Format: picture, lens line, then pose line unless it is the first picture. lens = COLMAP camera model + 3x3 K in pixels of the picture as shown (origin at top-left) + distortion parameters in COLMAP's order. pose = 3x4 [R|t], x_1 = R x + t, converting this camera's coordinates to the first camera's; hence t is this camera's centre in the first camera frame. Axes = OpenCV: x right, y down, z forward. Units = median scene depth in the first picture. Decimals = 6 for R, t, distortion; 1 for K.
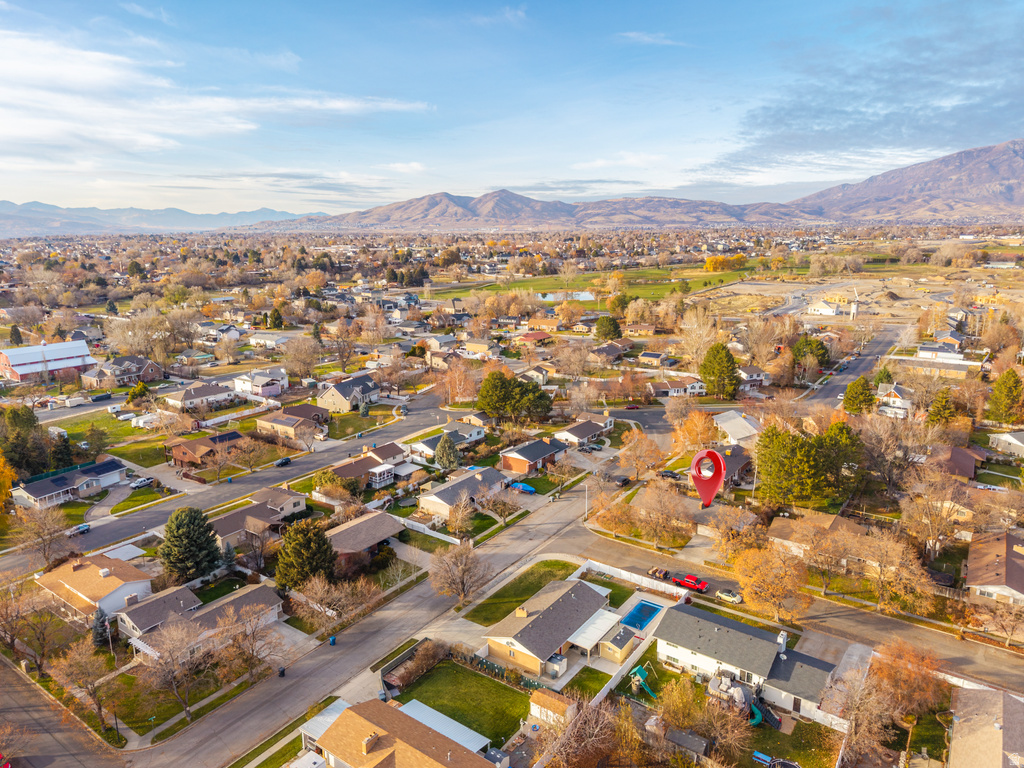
lens RADIAL K [[685.5, 0, 512.0], [0, 685.5, 384.0], [0, 0, 1]] dist [0.006747, 0.002357]
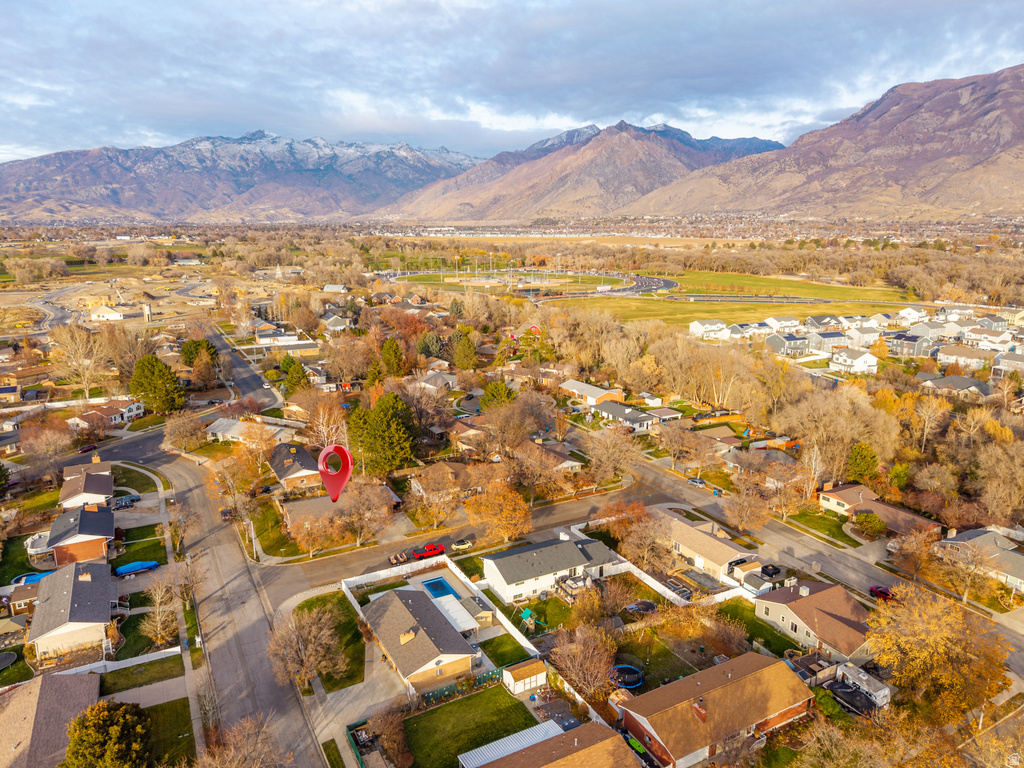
lens RADIAL K [[684.7, 0, 512.0], [0, 684.7, 384.0], [0, 0, 1]] dist [-0.007125, -0.006523]
pose [[0.423259, -0.195651, 0.884631, -0.292270], [0.194802, 0.973221, 0.122040, -0.039082], [-0.884819, 0.120673, 0.450038, 0.173224]]
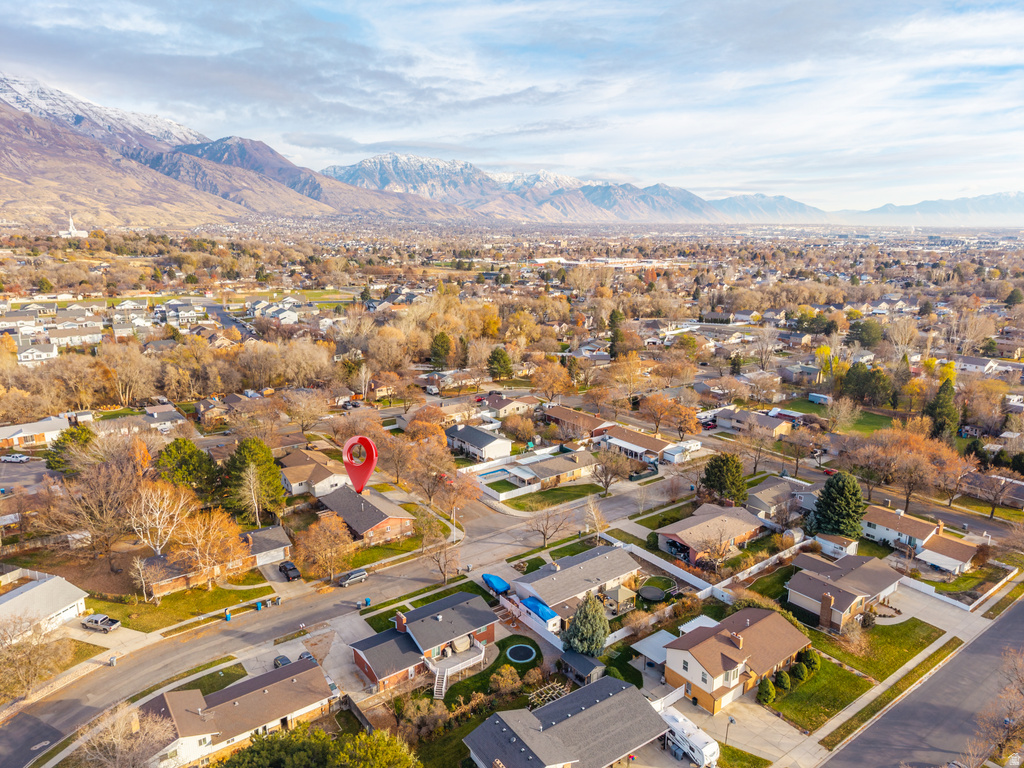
lens RADIAL K [[684.7, 0, 512.0], [0, 684.7, 384.0], [0, 0, 1]] dist [-0.007125, -0.006523]
pose [[-0.950830, -0.073508, 0.300863, -0.137656], [0.069254, 0.896367, 0.437869, -0.238579], [-0.301871, 0.437175, -0.847203, 1.005508]]
